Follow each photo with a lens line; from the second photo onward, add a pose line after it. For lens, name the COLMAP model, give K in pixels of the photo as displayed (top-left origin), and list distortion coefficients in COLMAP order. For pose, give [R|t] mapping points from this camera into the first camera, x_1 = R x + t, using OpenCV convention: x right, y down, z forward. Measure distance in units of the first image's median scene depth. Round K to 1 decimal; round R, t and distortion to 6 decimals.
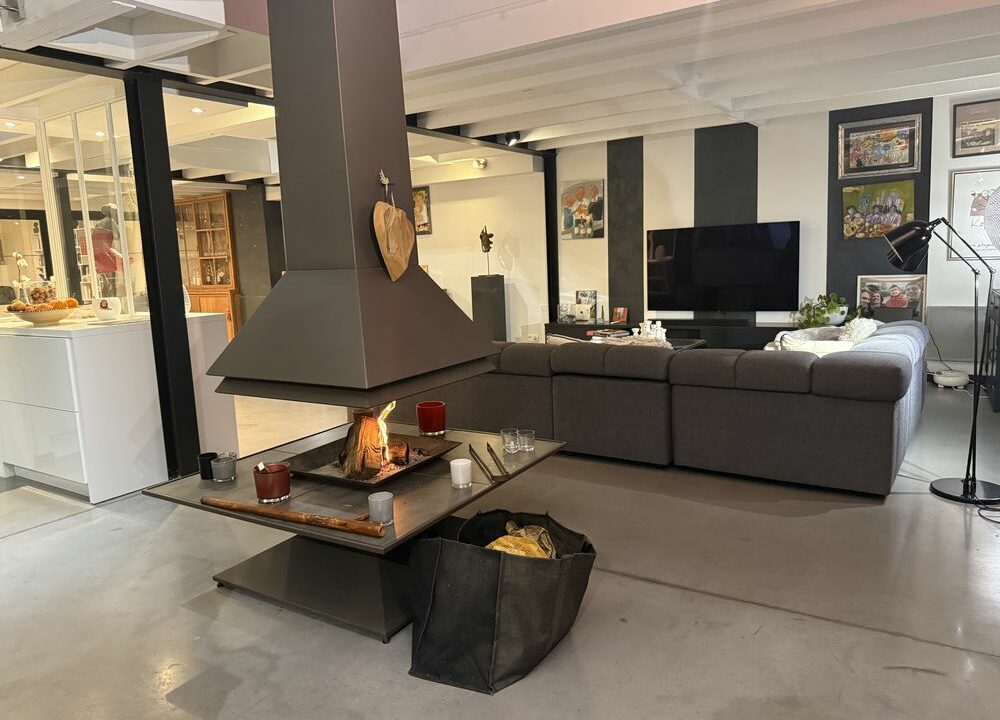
lens RADIAL K [[701.3, 0, 503.2], [0, 701.3, 357.8], [0, 0, 1]] dist [0.008878, -0.030096]
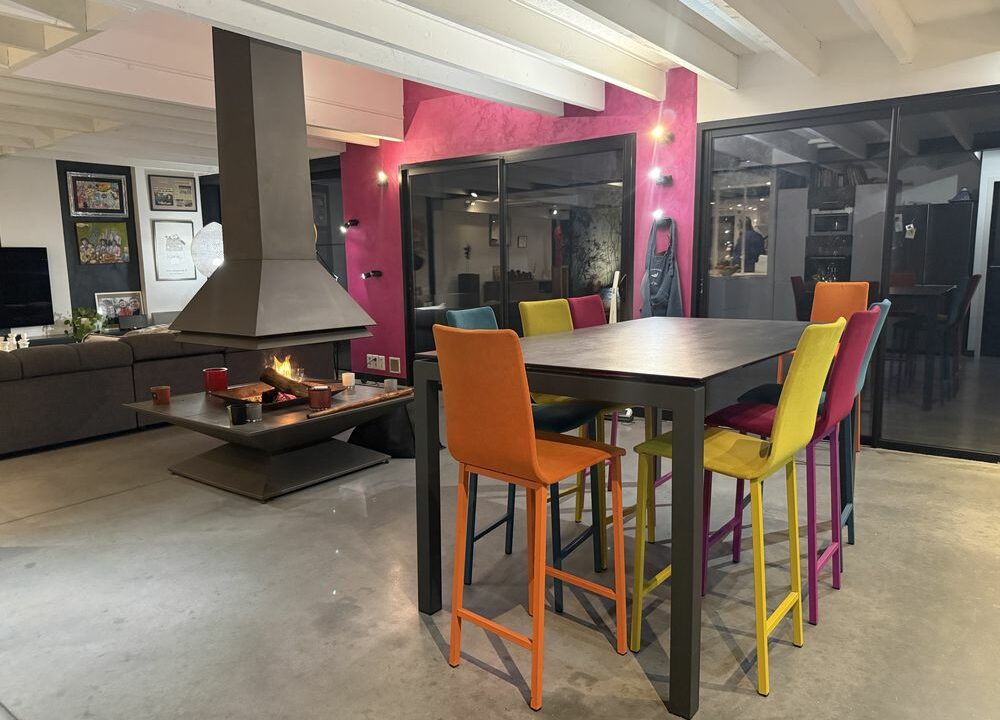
lens RADIAL K [[701.3, 0, 508.8], [0, 701.3, 358.0], [0, 0, 1]] dist [0.008878, -0.030096]
pose [[0.089190, -0.097979, 0.991184, -0.727102], [0.144992, 0.985826, 0.084402, 0.000252], [-0.985405, 0.136185, 0.102132, 0.154113]]
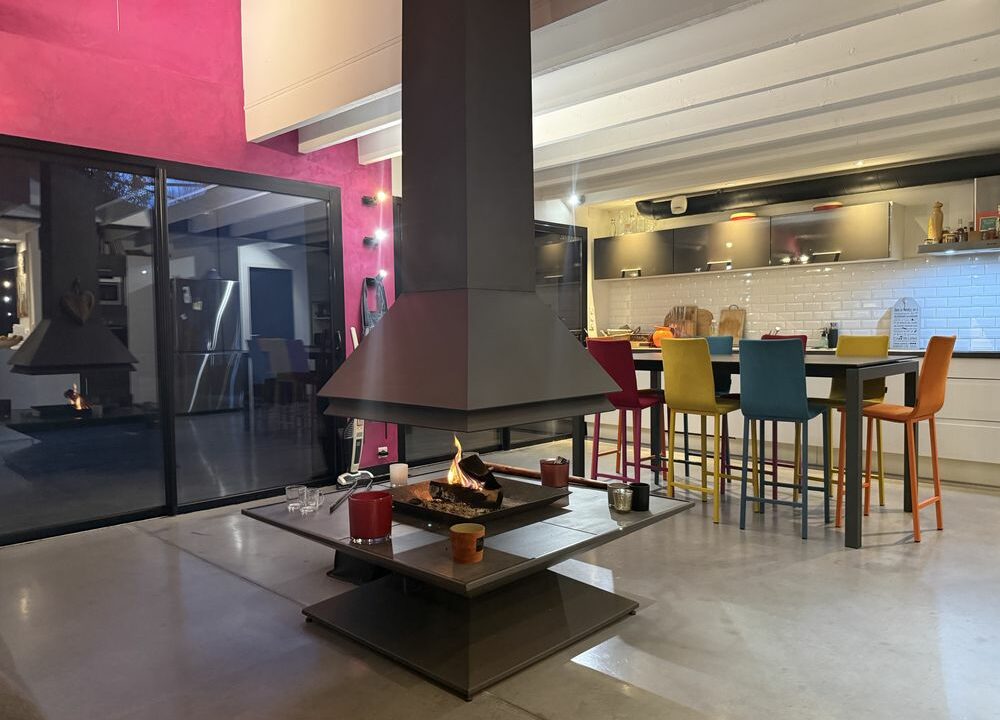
lens RADIAL K [[701.3, 0, 491.8], [0, 701.3, 370.6], [0, 0, 1]] dist [0.008878, -0.030096]
pose [[-0.970907, 0.040786, 0.235959, -0.197435], [0.084553, 0.980306, 0.178467, -0.094801], [-0.224033, 0.193226, -0.955234, 0.843805]]
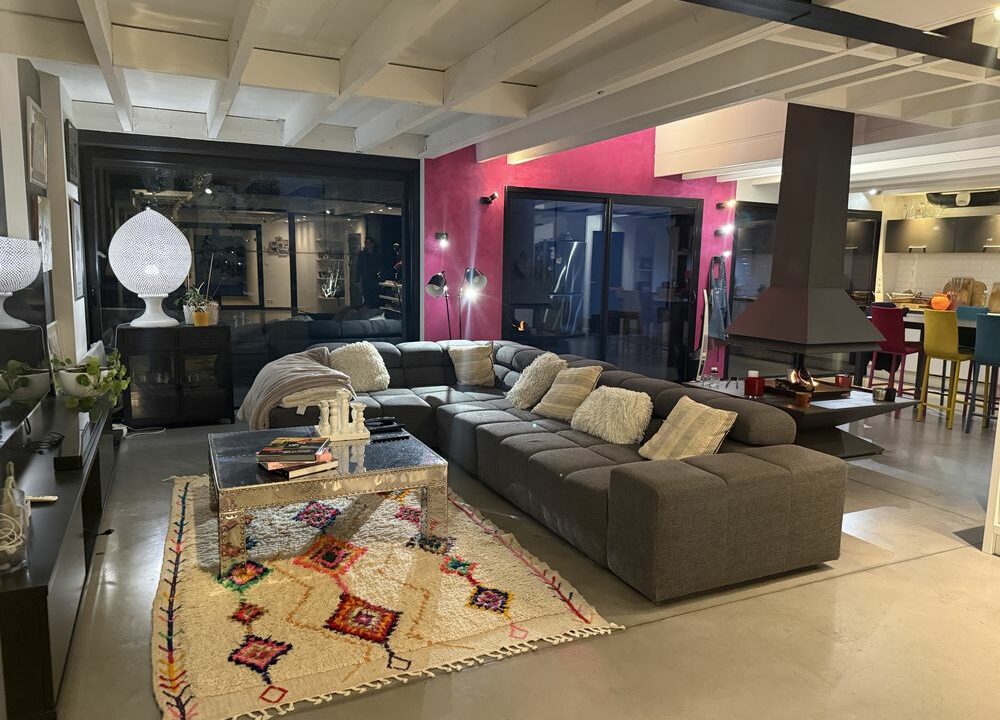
lens RADIAL K [[701.3, 0, 492.8], [0, 701.3, 360.3], [0, 0, 1]] dist [0.008878, -0.030096]
pose [[-0.823043, -0.049381, 0.565828, -0.261288], [0.094075, 0.970601, 0.221546, -0.205203], [-0.560133, 0.235573, -0.794202, 1.349989]]
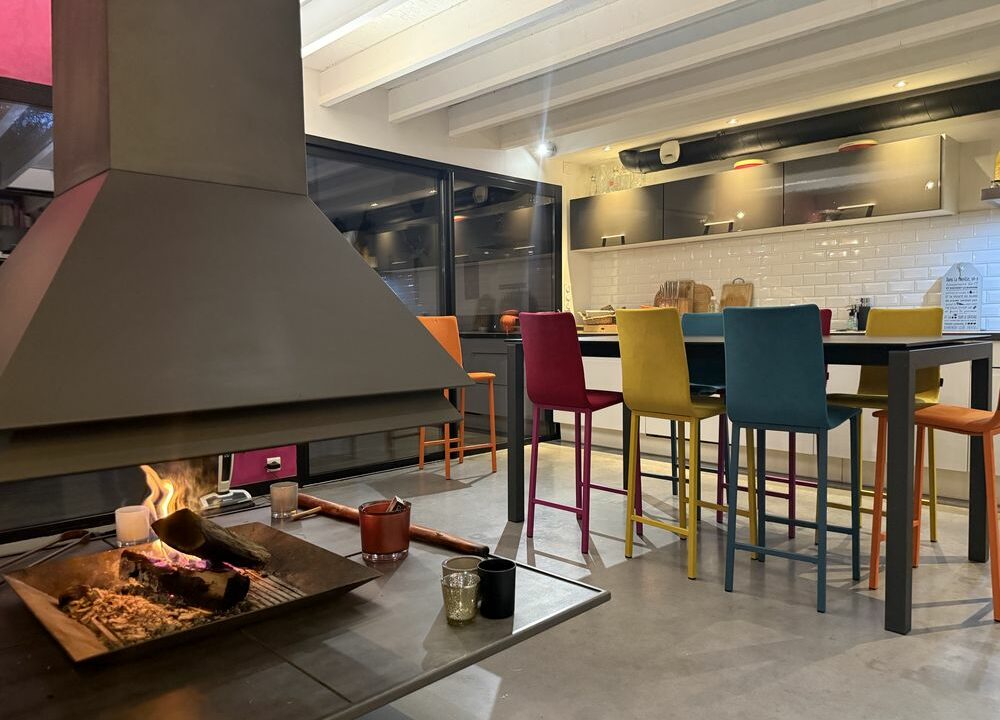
lens RADIAL K [[701.3, 0, 497.5], [0, 701.3, 372.9], [0, 0, 1]] dist [0.008878, -0.030096]
pose [[-0.964901, 0.036799, 0.260021, -0.240459], [0.088071, 0.978138, 0.188388, -0.046154], [-0.247404, 0.204676, -0.947048, 0.634021]]
